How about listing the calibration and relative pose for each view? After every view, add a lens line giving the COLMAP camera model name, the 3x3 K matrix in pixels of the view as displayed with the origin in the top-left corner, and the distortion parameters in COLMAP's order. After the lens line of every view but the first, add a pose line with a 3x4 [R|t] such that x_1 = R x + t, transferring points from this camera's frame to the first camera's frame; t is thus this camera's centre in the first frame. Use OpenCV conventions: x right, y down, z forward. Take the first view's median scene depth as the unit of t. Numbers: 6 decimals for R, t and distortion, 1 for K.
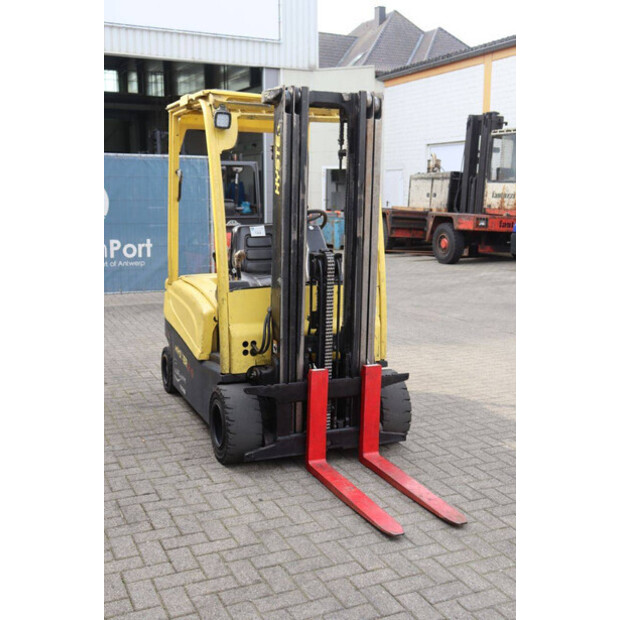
lens RADIAL K [[739.1, 0, 310.0], [0, 739.1, 310.0], [0, 0, 1]] dist [-0.040340, 0.219084]
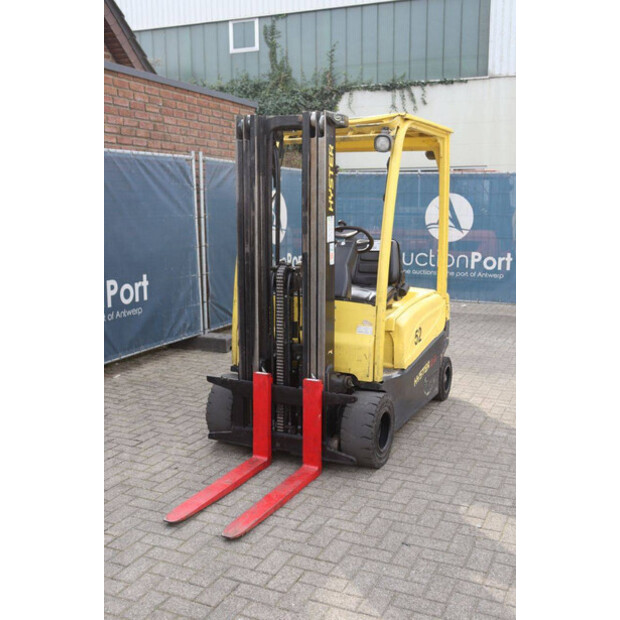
lens RADIAL K [[694.7, 0, 309.5], [0, 694.7, 316.8], [0, 0, 1]] dist [-0.064698, 0.167982]
pose [[0.661073, 0.112985, -0.741766, 0.782047], [-0.113261, 0.992296, 0.050205, -0.058847], [0.741723, 0.050824, 0.668777, 0.355796]]
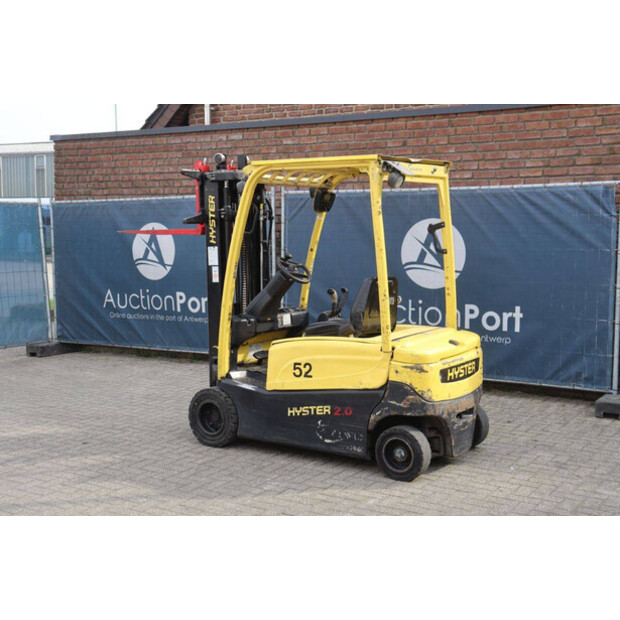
lens RADIAL K [[858.3, 0, 310.0], [0, 858.3, 310.0], [0, 0, 1]] dist [-0.003640, 0.439187]
pose [[-0.839382, 0.042461, -0.541881, 0.809752], [-0.094132, 0.970524, 0.221860, -0.408896], [0.535329, 0.237234, -0.810643, 2.428264]]
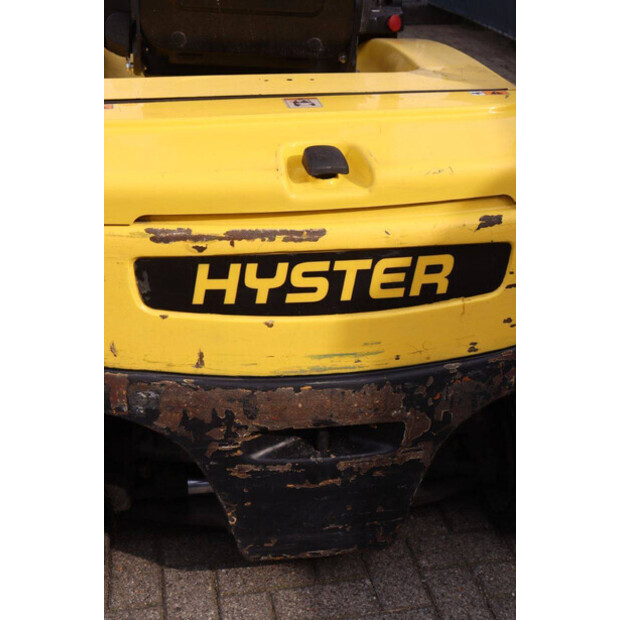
lens RADIAL K [[991.5, 0, 310.0], [0, 991.5, 310.0], [0, 0, 1]] dist [0.103500, 0.046385]
pose [[-0.971843, -0.130408, 0.196254, -0.238757], [0.002726, 0.826609, 0.562770, -0.238233], [-0.235615, 0.547459, -0.802978, 1.770667]]
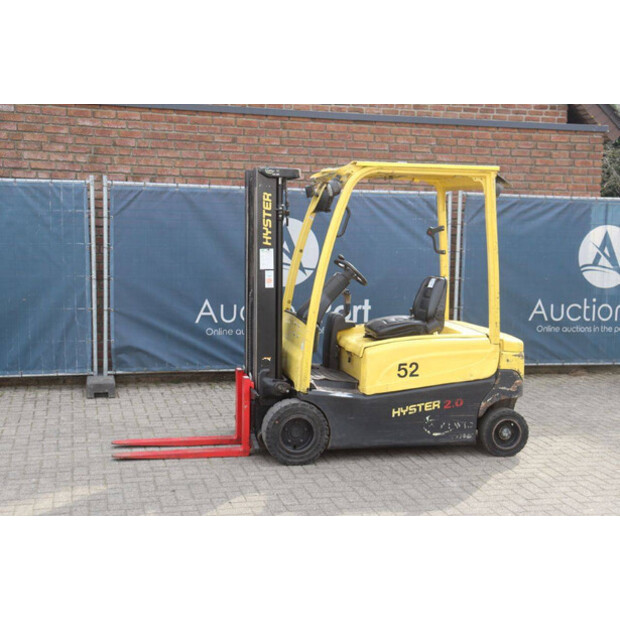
lens RADIAL K [[871.8, 0, 310.0], [0, 871.8, 310.0], [0, 0, 1]] dist [0.075162, 0.060280]
pose [[-0.178597, 0.083226, -0.980396, 1.541326], [-0.179650, 0.976908, 0.115657, -0.233960], [0.967382, 0.196784, -0.159521, 1.329841]]
